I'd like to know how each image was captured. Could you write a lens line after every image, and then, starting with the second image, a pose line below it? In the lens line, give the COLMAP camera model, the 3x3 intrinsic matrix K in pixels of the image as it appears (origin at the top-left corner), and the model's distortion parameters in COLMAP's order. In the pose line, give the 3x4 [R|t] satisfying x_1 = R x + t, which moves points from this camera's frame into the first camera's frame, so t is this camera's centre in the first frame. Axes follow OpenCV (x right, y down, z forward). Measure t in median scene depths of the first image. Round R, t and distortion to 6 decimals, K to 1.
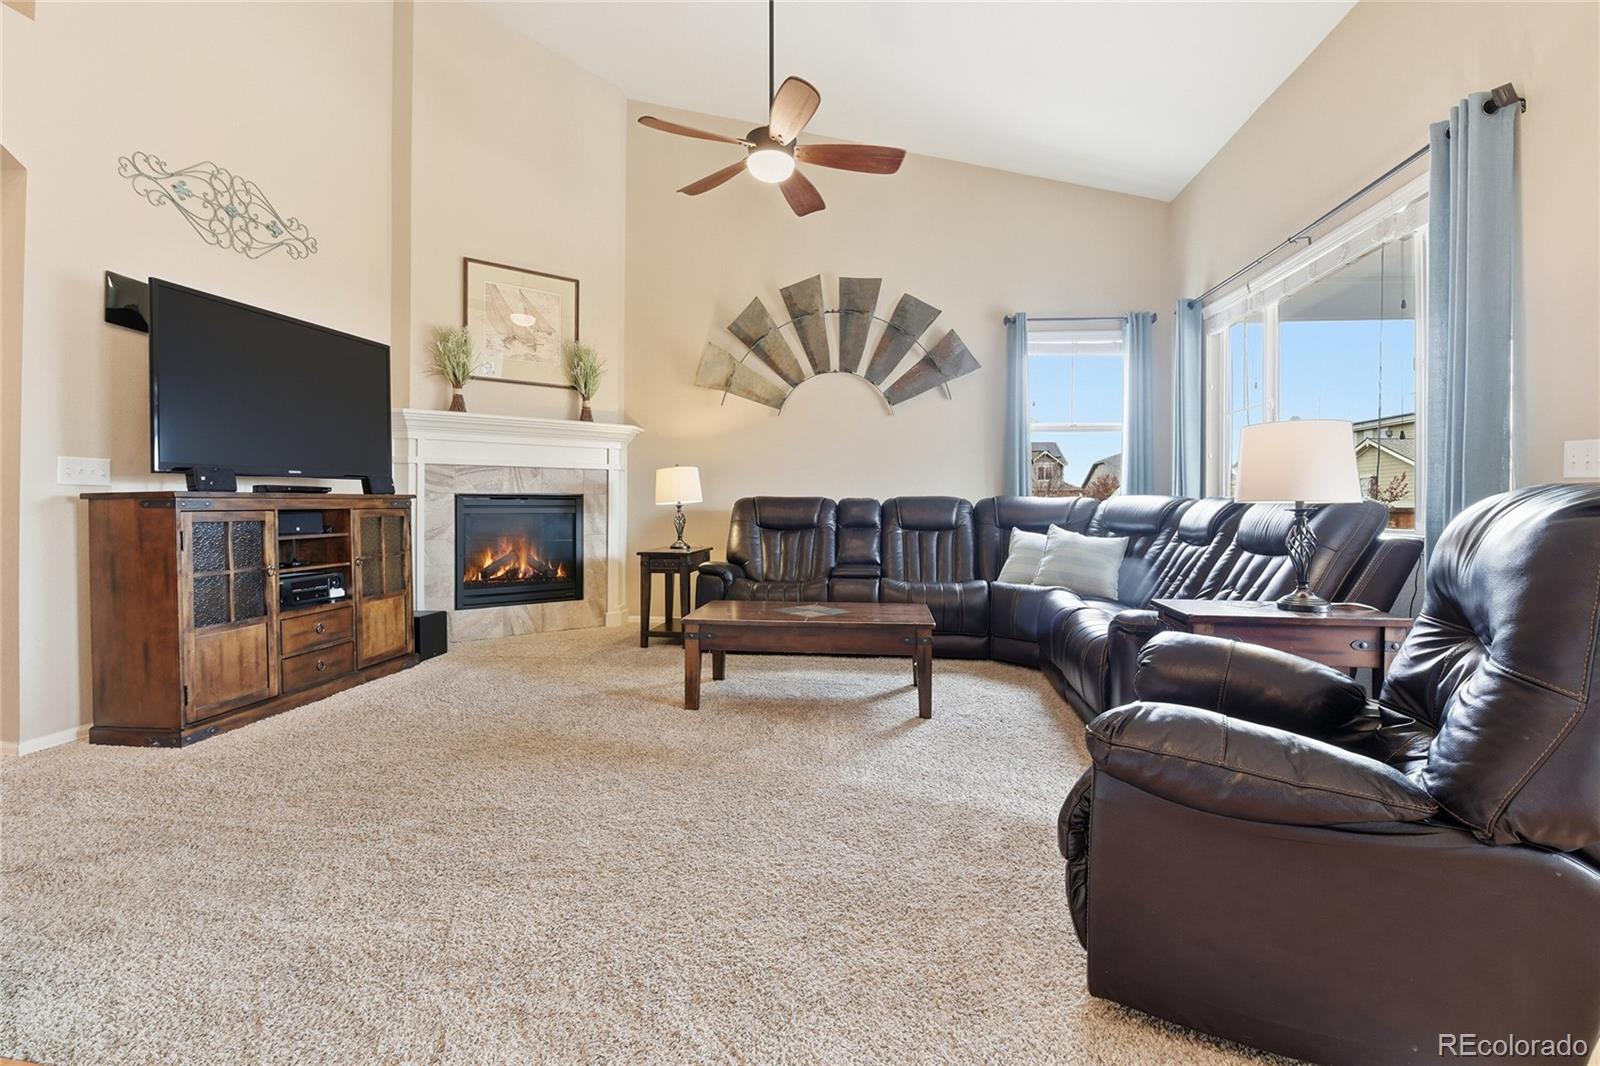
lens RADIAL K [[702.4, 0, 785.6], [0, 702.4, 519.1], [0, 0, 1]] dist [-0.012481, -0.005244]
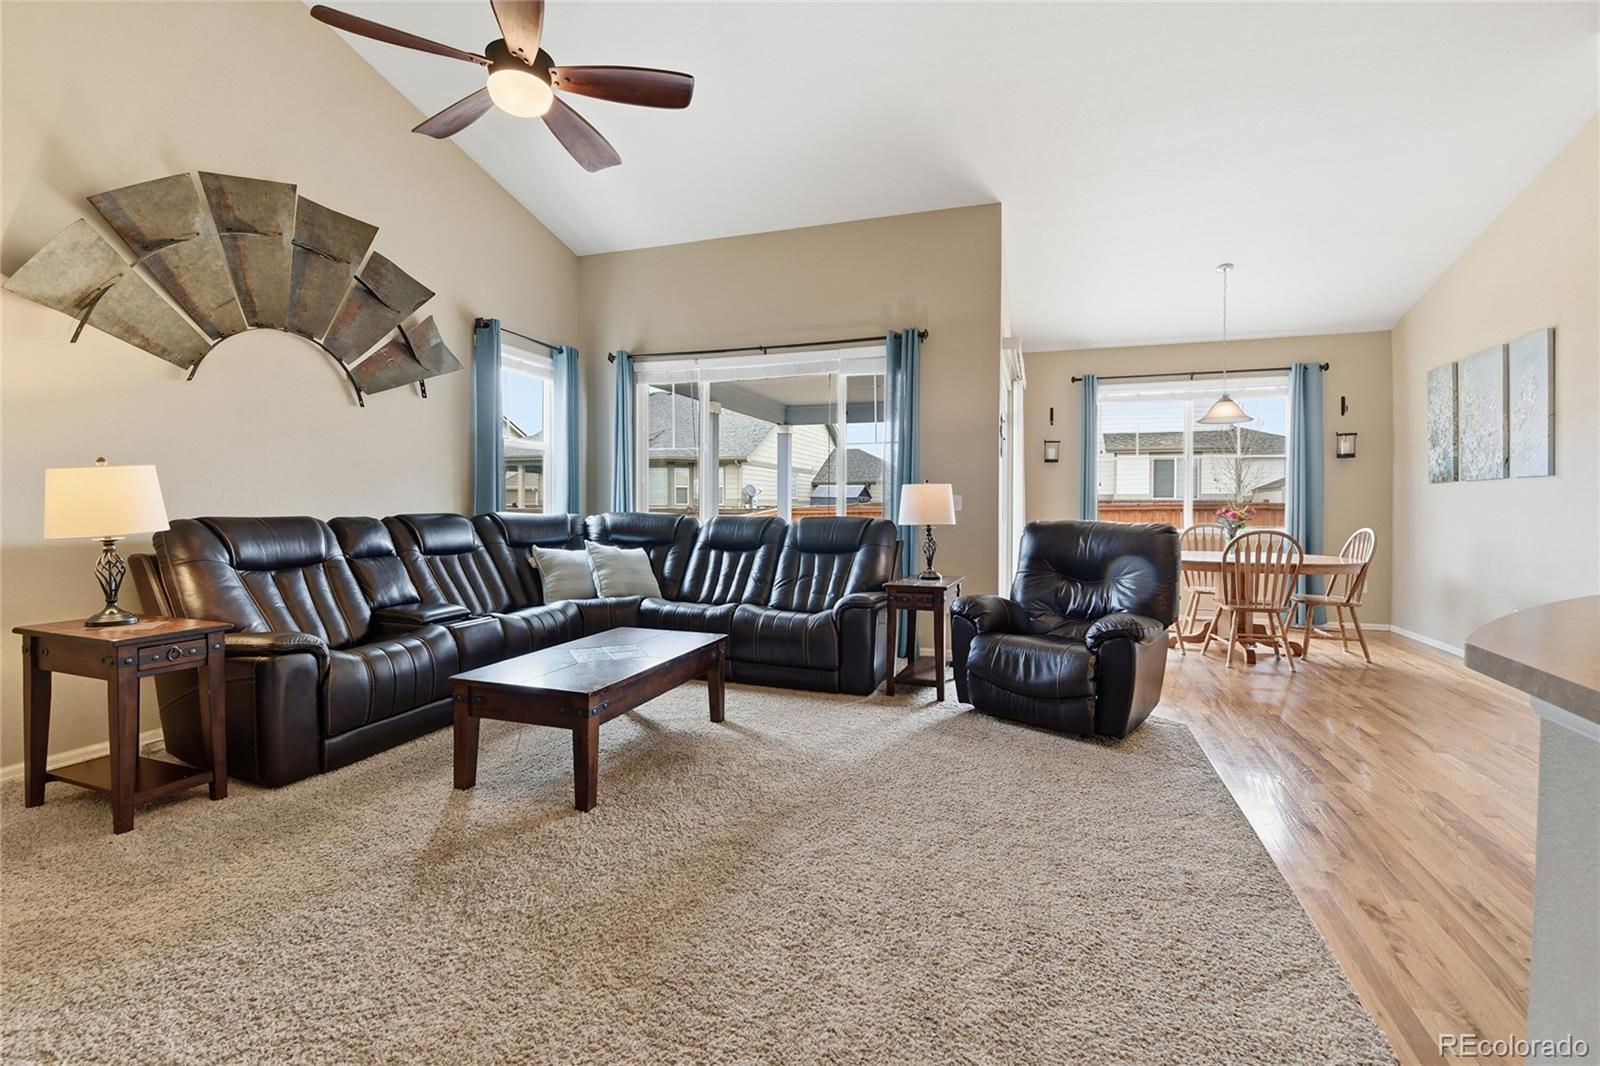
lens RADIAL K [[730.8, 0, 795.0], [0, 730.8, 522.0], [0, 0, 1]] dist [-0.007543, -0.004009]
pose [[0.191535, -0.026392, 0.981131, -0.560733], [0.014790, 0.999602, 0.024002, -0.036642], [-0.981374, 0.009914, 0.191849, 0.405261]]
